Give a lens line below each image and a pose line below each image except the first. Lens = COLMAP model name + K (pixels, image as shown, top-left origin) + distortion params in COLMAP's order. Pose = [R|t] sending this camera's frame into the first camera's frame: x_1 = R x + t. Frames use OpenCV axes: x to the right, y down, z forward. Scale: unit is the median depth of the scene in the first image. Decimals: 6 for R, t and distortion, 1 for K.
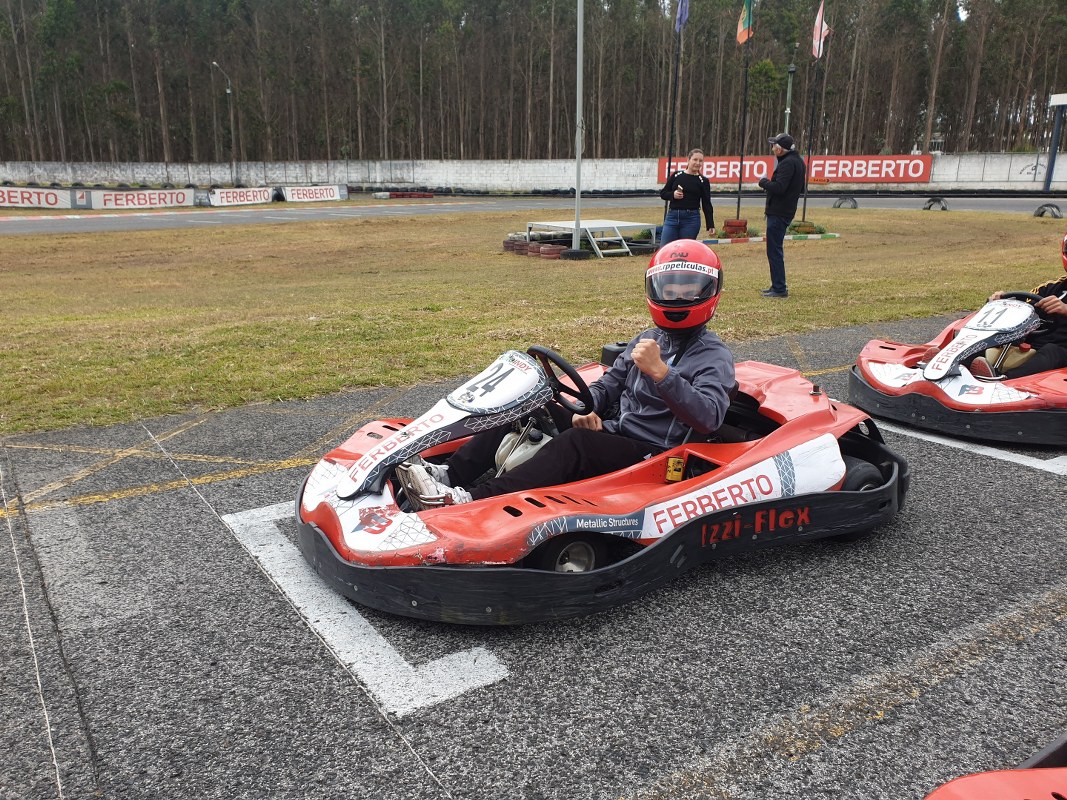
lens RADIAL K [[832.6, 0, 499.7], [0, 832.6, 393.5], [0, 0, 1]] dist [0.019992, 0.001454]
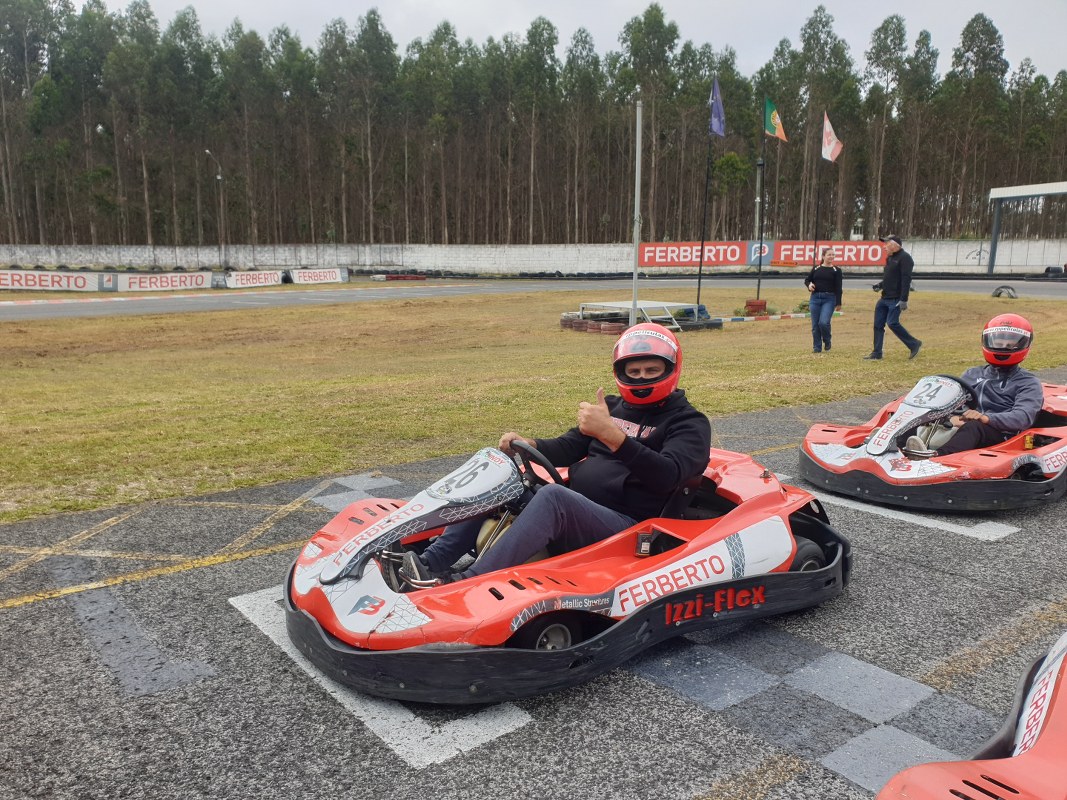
lens RADIAL K [[832.6, 0, 514.6], [0, 832.6, 415.3], [0, 0, 1]] dist [0.019992, 0.001454]
pose [[0.997266, -0.013149, 0.072712, -0.050359], [0.018073, 0.997557, -0.067480, 0.006462], [-0.071647, 0.068609, 0.995068, -0.032383]]
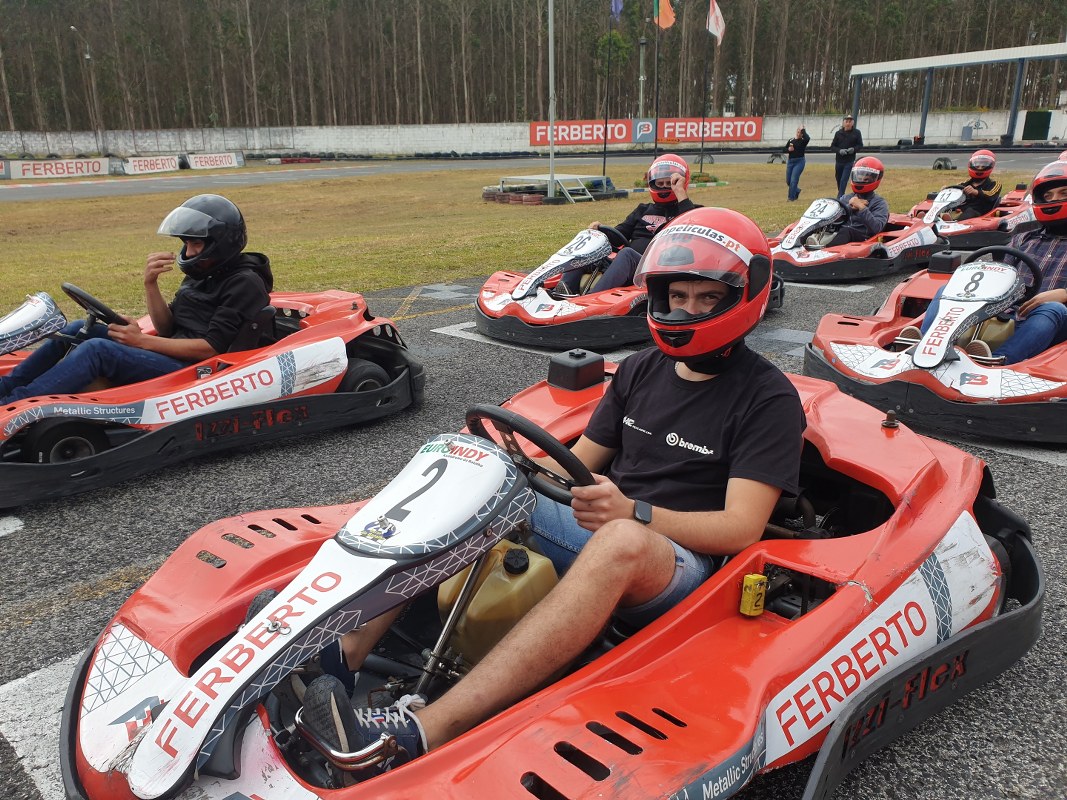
lens RADIAL K [[832.6, 0, 506.5], [0, 832.6, 380.8], [0, 0, 1]] dist [0.019992, 0.001454]
pose [[0.978564, -0.072181, 0.192879, -0.079085], [0.067336, 0.997231, 0.031570, 0.019513], [-0.194624, -0.017906, 0.980714, -0.072574]]
